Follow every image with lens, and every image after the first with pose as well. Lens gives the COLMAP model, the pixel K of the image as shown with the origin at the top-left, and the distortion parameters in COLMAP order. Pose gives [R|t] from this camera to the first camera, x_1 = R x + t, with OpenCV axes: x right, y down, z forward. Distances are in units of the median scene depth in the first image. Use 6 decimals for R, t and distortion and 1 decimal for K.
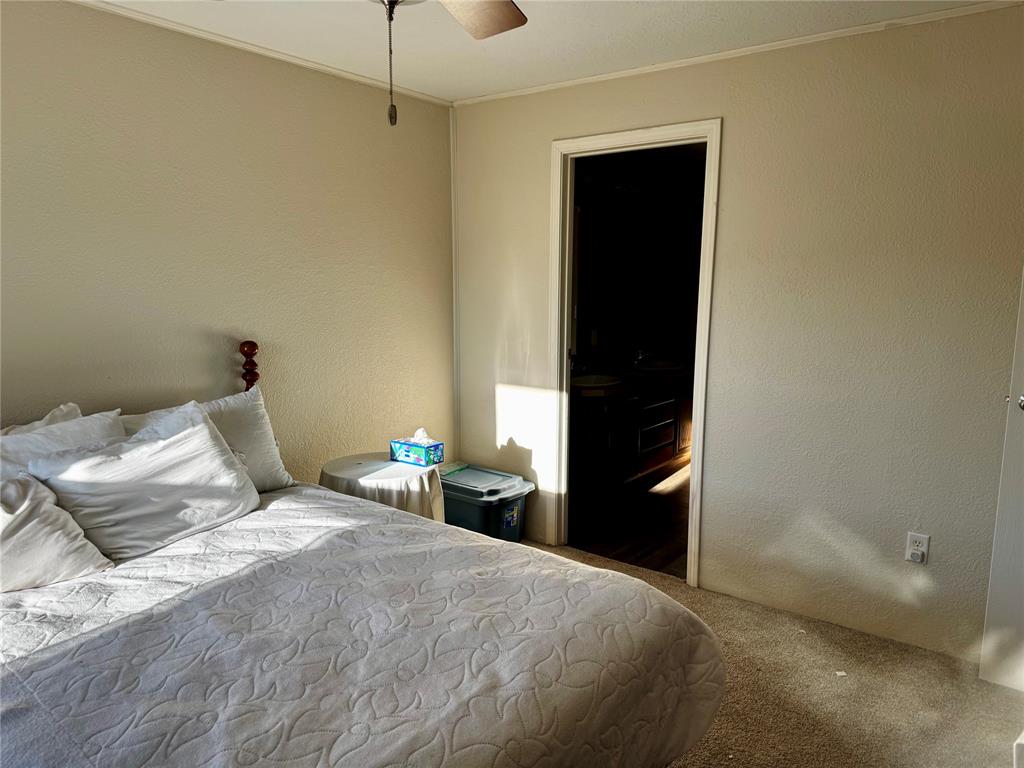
lens RADIAL K [[709.9, 0, 512.0], [0, 709.9, 384.0], [0, 0, 1]] dist [0.004459, 0.000860]
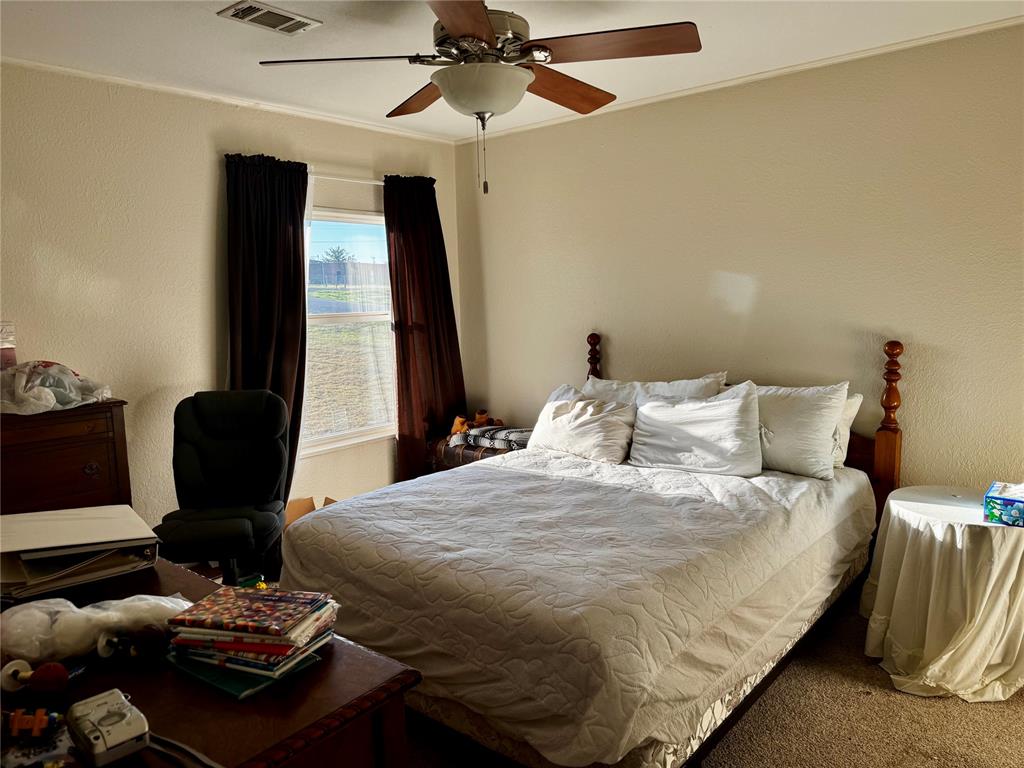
lens RADIAL K [[709.9, 0, 512.0], [0, 709.9, 384.0], [0, 0, 1]] dist [0.004459, 0.000860]
pose [[-0.076681, 0.124295, -0.989278, 0.876271], [-0.117021, 0.984220, 0.132730, -0.093042], [0.990165, 0.125945, -0.060926, 0.711734]]
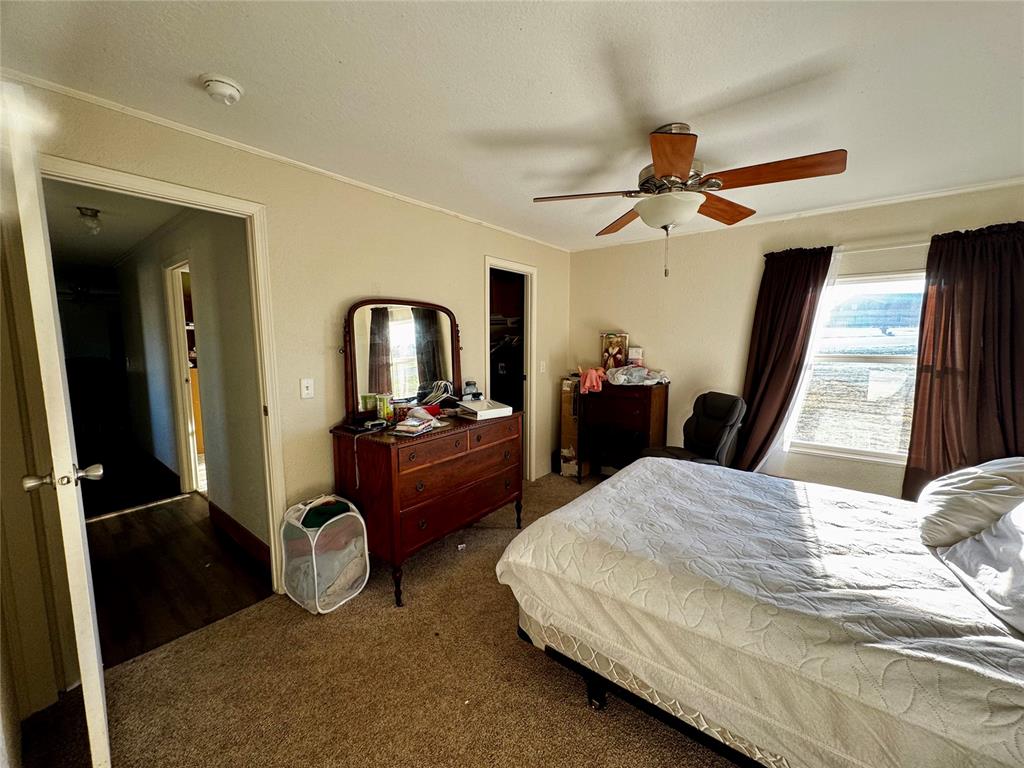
lens RADIAL K [[409.3, 0, 511.0], [0, 409.3, 384.2], [0, 0, 1]] dist [-0.001894, 0.000306]
pose [[-0.999085, -0.010620, 0.041439, 0.200670], [0.000153, 0.967798, 0.251729, -0.218962], [-0.042778, 0.251505, -0.966910, 1.480008]]
